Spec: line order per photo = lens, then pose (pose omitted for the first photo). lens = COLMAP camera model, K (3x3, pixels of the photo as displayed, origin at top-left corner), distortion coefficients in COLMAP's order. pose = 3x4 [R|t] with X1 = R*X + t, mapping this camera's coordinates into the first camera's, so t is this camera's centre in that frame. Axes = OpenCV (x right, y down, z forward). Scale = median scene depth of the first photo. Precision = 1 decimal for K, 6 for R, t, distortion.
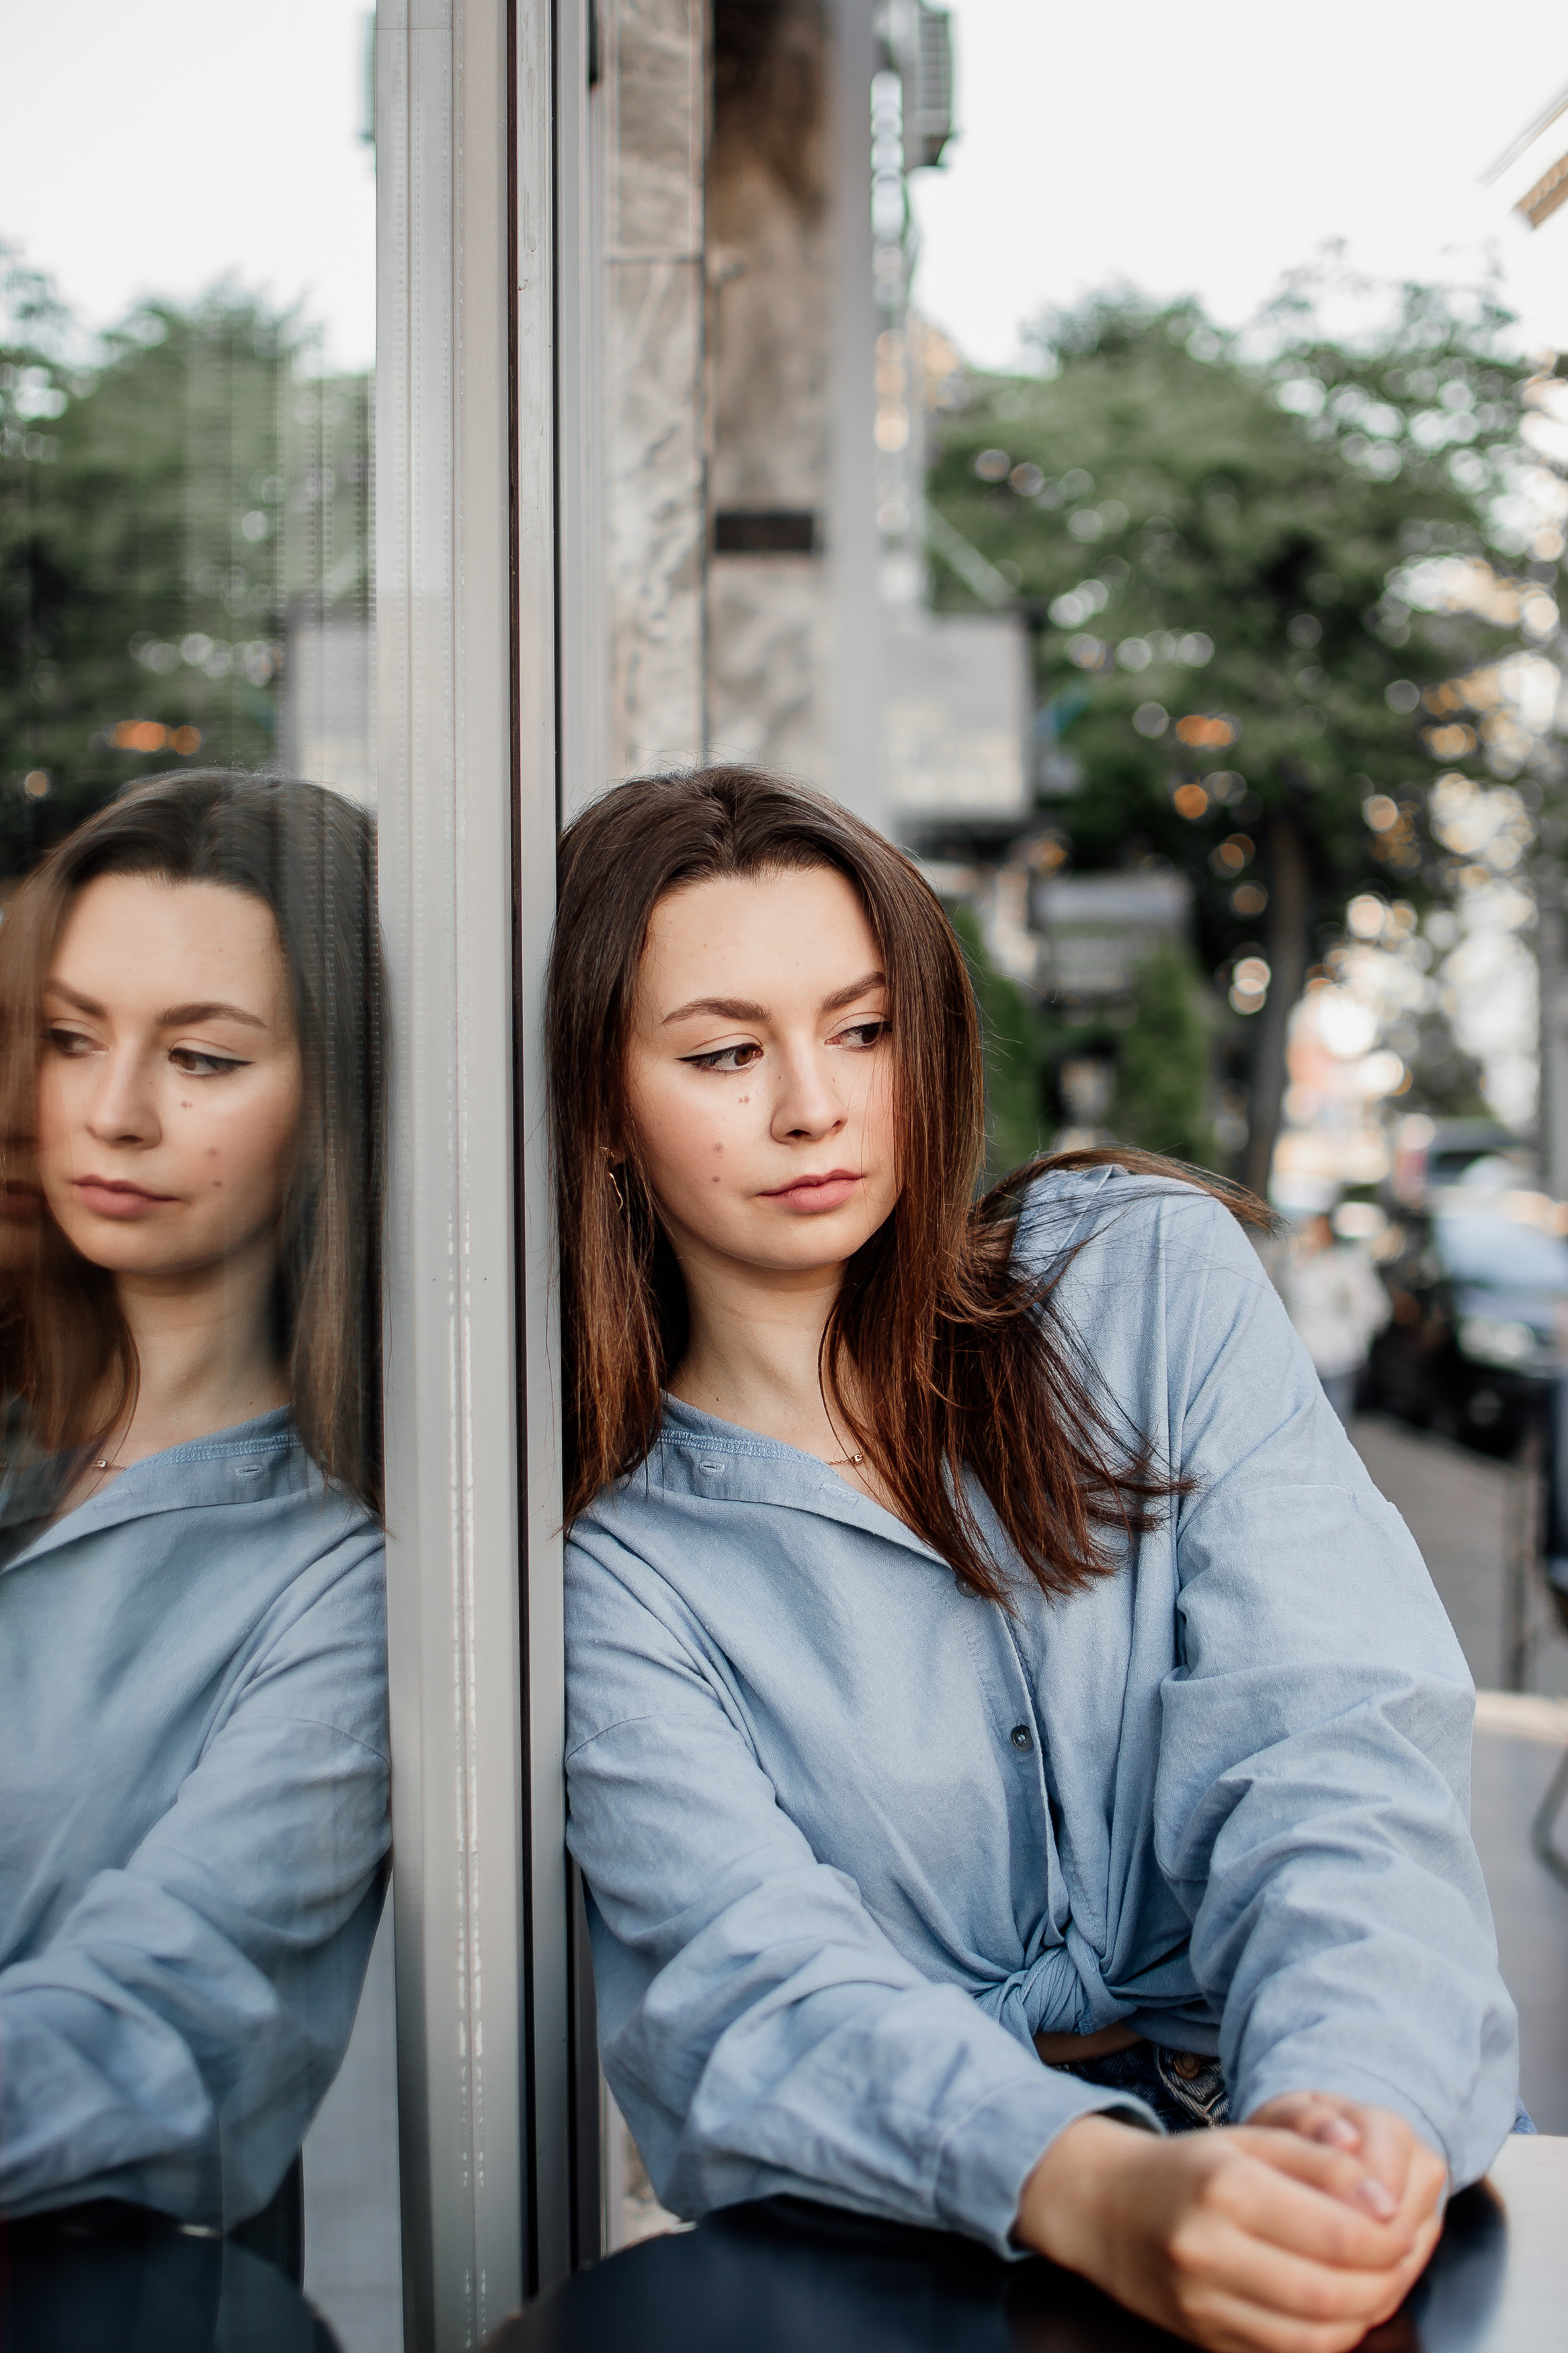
lens RADIAL K [[3580.1, 0, 806.7], [0, 3580.1, 1166.6], [0, 0, 1]] dist [-0.144523, 0.000000]
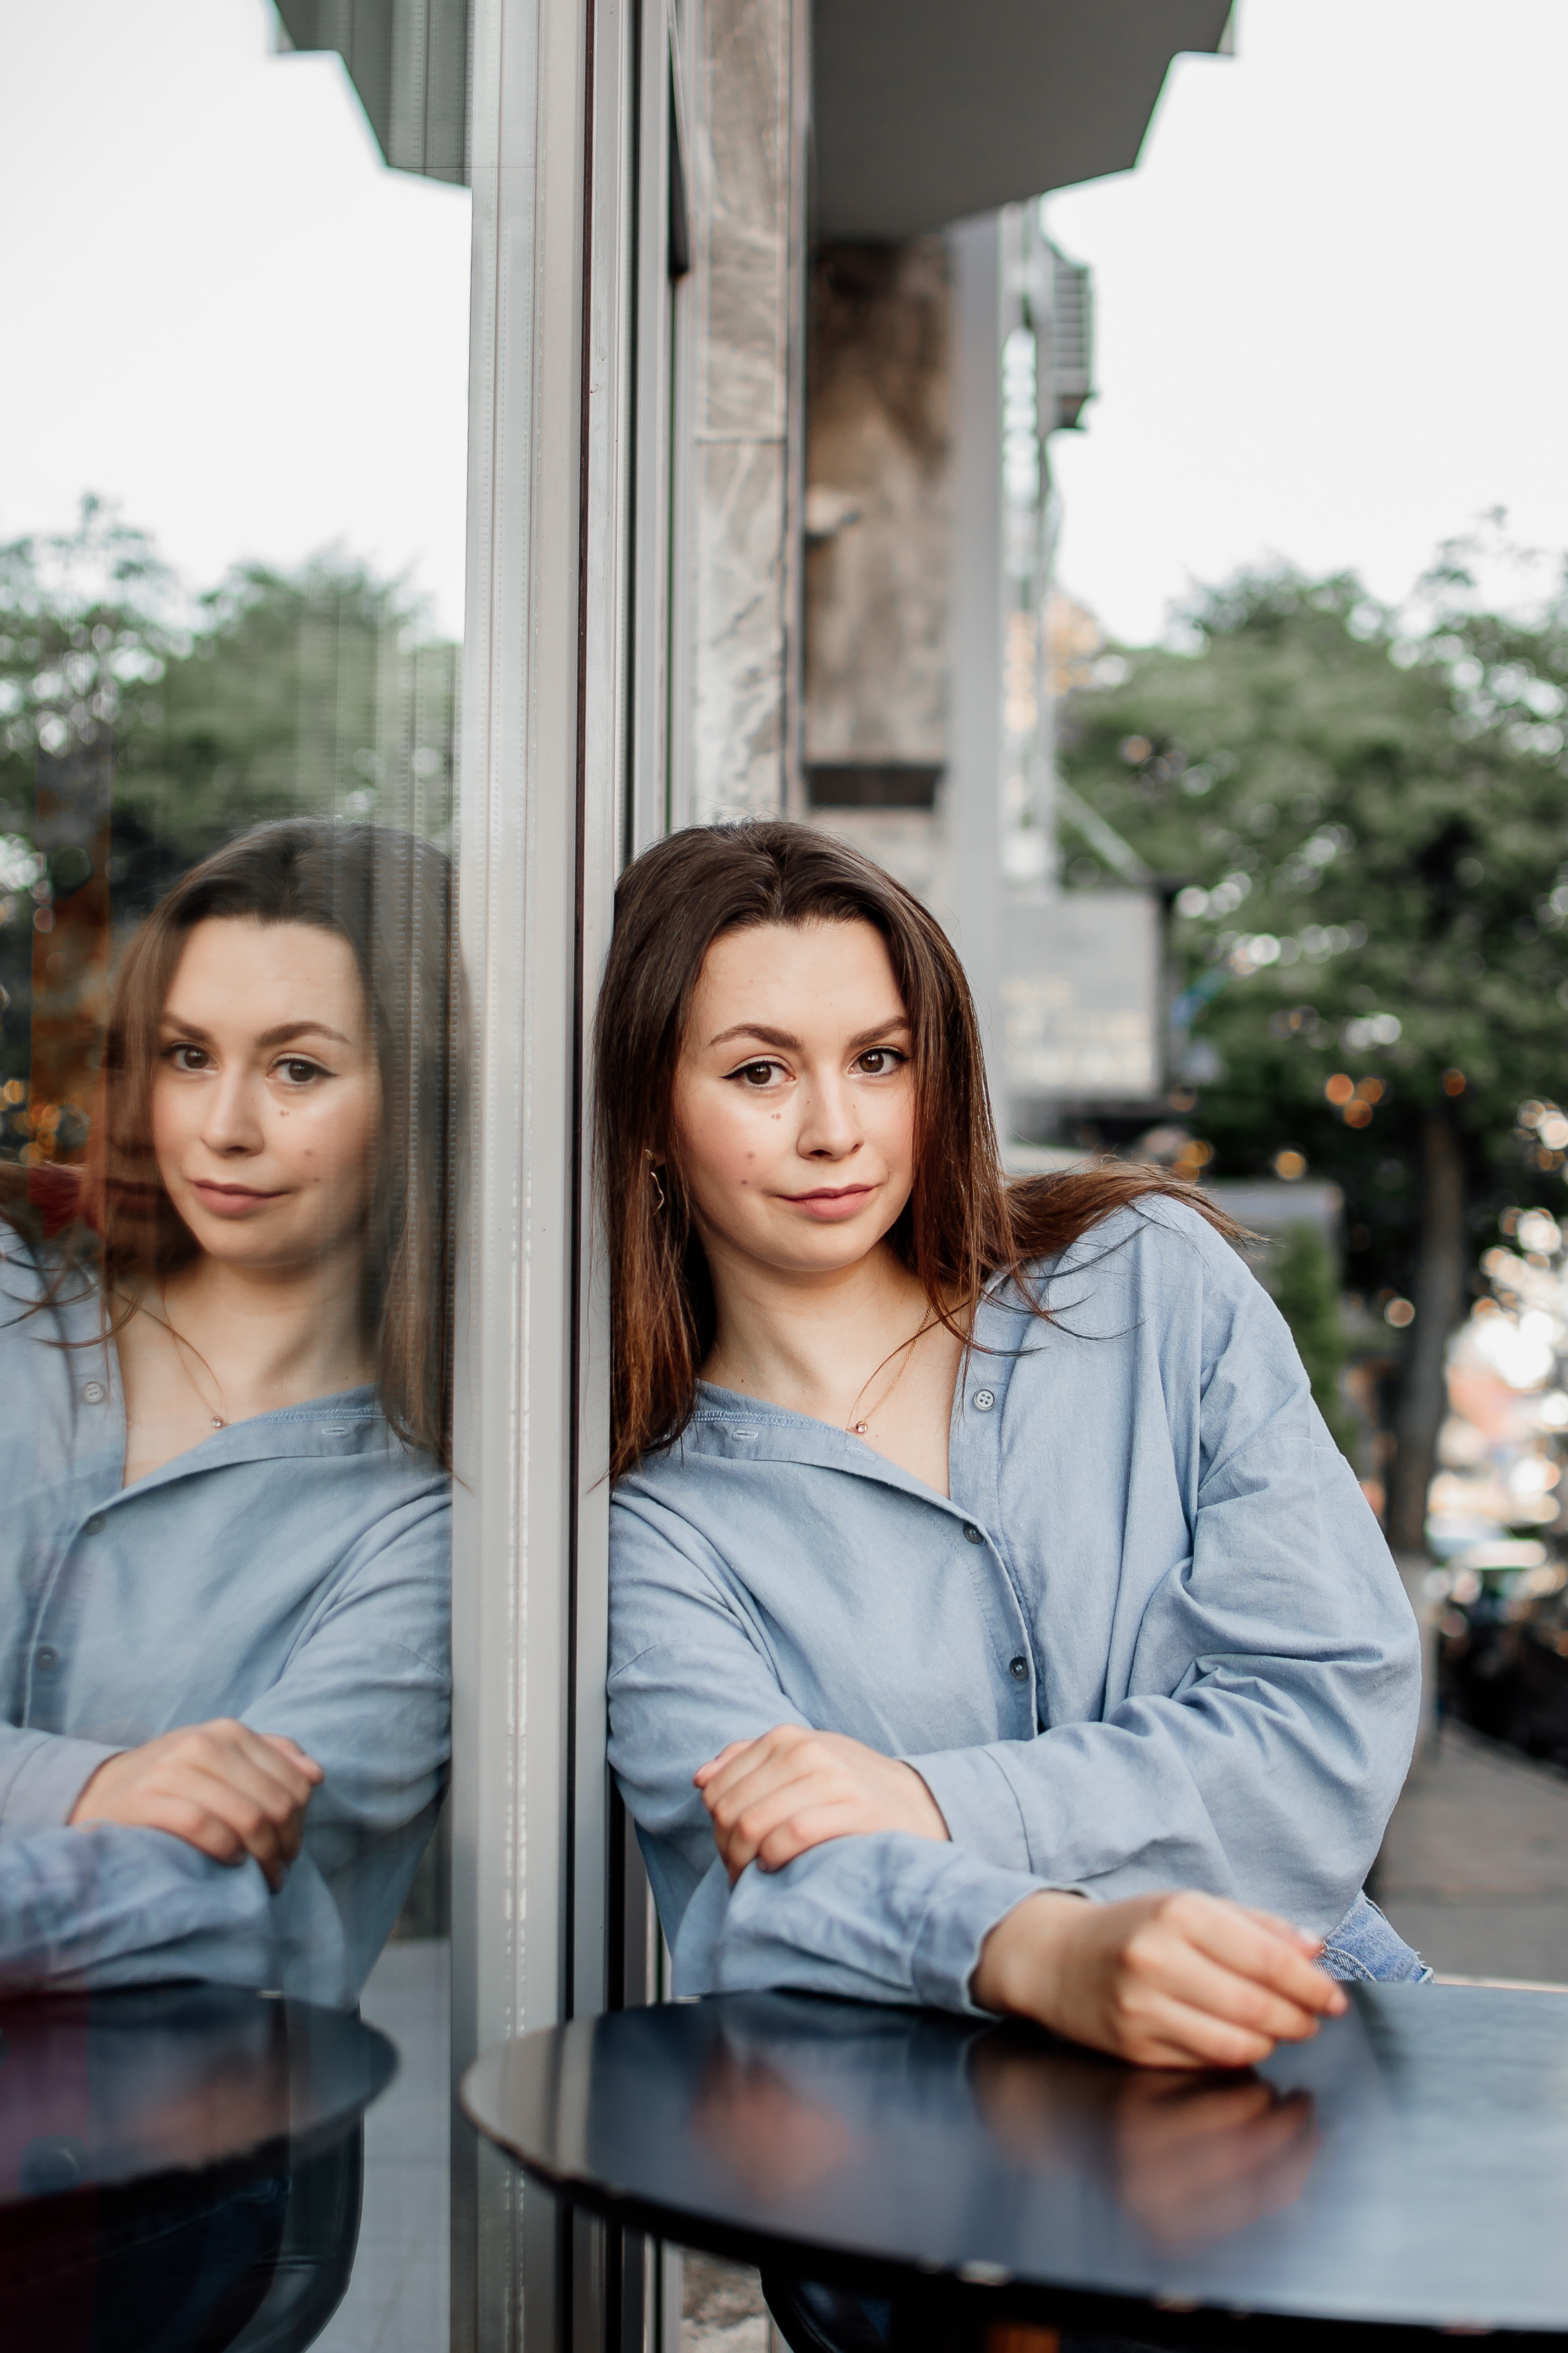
lens RADIAL K [[3816.2, 0, 767.6], [0, 3816.2, 1184.9], [0, 0, 1]] dist [-0.163677, 0.000000]
pose [[0.998958, 0.012692, -0.043834, 0.017516], [-0.016149, 0.996710, -0.079430, 0.055474], [0.042681, 0.080055, 0.995876, -0.108286]]
